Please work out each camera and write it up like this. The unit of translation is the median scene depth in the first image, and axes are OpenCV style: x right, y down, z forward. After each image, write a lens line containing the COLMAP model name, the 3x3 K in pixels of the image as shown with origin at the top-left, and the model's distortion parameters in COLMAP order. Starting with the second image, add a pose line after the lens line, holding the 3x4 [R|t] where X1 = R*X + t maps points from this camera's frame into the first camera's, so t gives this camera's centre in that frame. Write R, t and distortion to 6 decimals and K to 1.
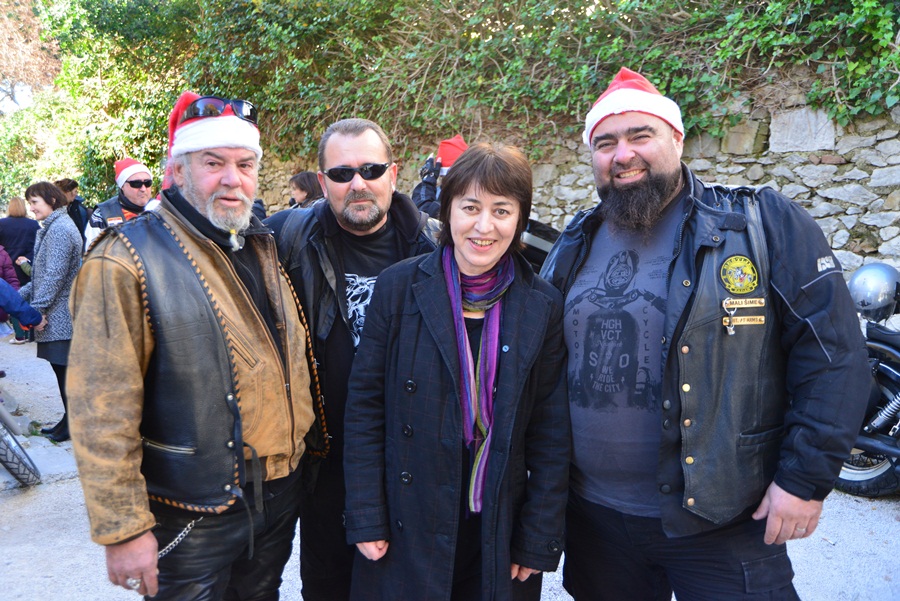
lens RADIAL K [[876.6, 0, 450.4], [0, 876.6, 300.8], [0, 0, 1]] dist [-0.017737, 0.000000]
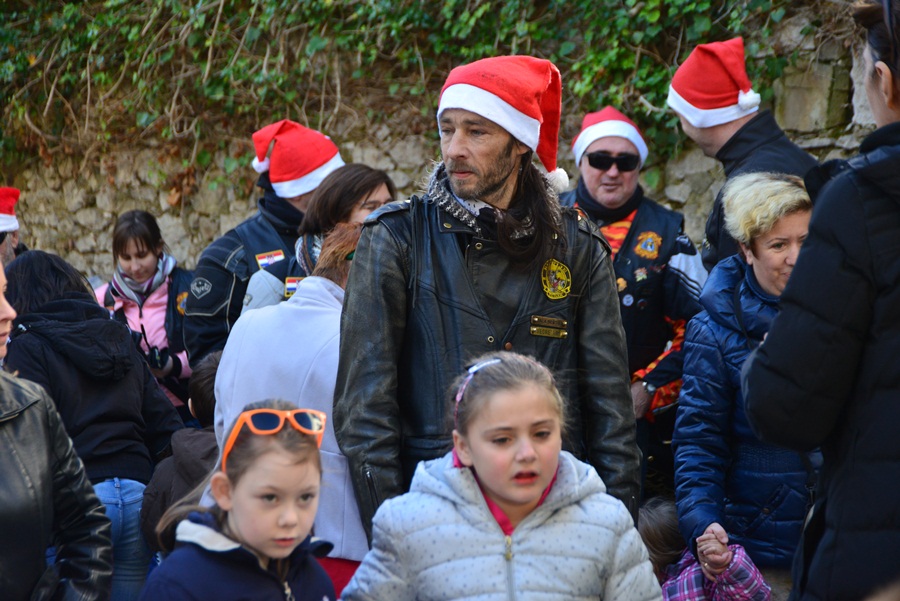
lens RADIAL K [[2474.4, 0, 449.9], [0, 2474.4, 300.5], [0, 0, 1]] dist [-0.006834, 0.000000]
pose [[0.998537, -0.051964, -0.014955, 0.103836], [0.050251, 0.993894, -0.098235, 0.040184], [0.019968, 0.097339, 0.995051, -0.282615]]
